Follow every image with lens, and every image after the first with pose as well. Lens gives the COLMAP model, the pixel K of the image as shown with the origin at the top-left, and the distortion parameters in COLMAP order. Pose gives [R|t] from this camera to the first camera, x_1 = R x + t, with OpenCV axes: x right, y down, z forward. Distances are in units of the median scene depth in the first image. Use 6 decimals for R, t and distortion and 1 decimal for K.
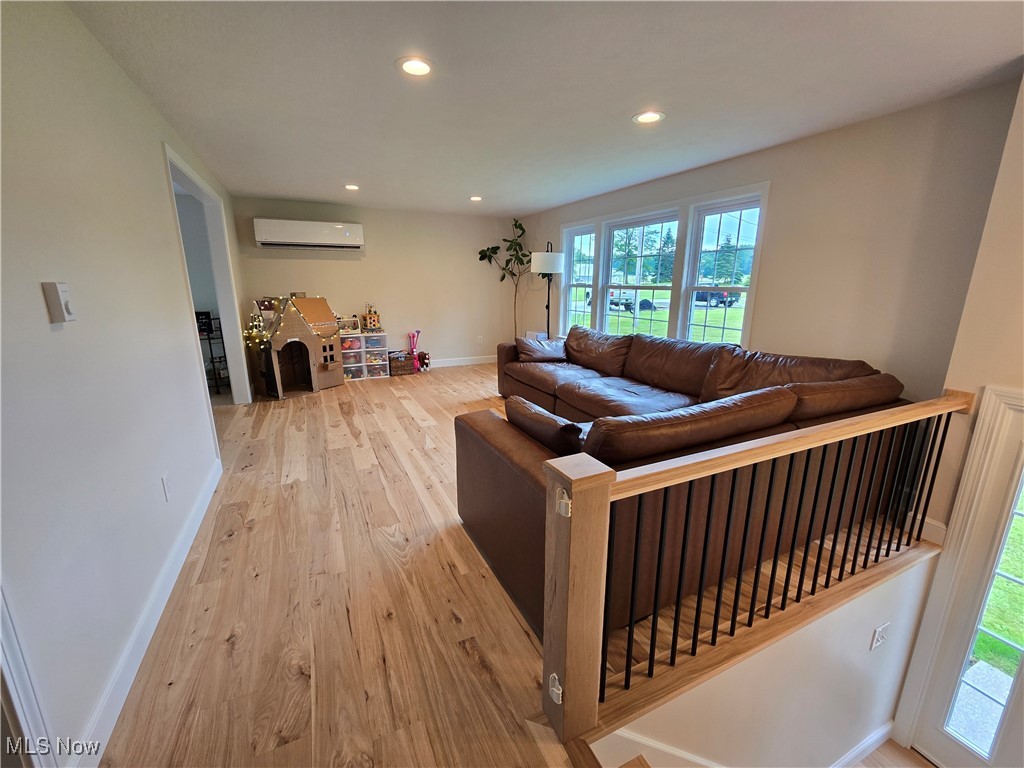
lens RADIAL K [[422.9, 0, 515.2], [0, 422.9, 382.0], [0, 0, 1]] dist [-0.003141, 0.000138]
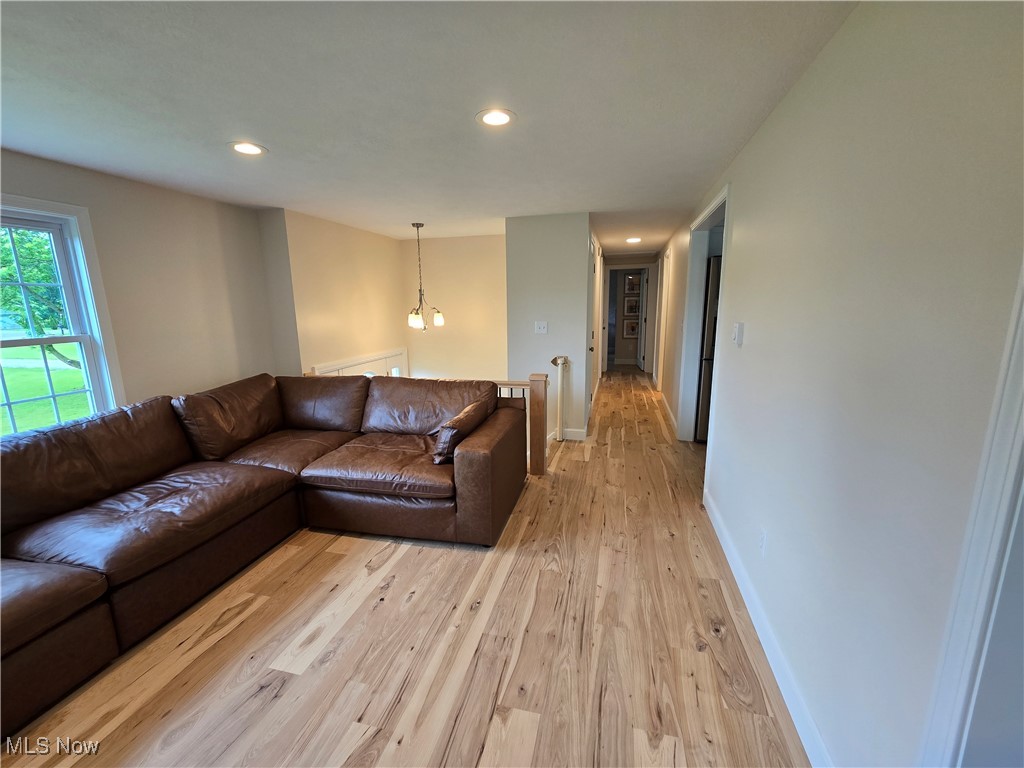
lens RADIAL K [[422.9, 0, 514.5], [0, 422.9, 385.0], [0, 0, 1]] dist [-0.003141, 0.000138]
pose [[-0.770302, -0.117559, 0.626749, -0.838351], [0.155885, 0.918325, 0.363840, -0.449004], [-0.618332, 0.377968, -0.689062, 1.649730]]
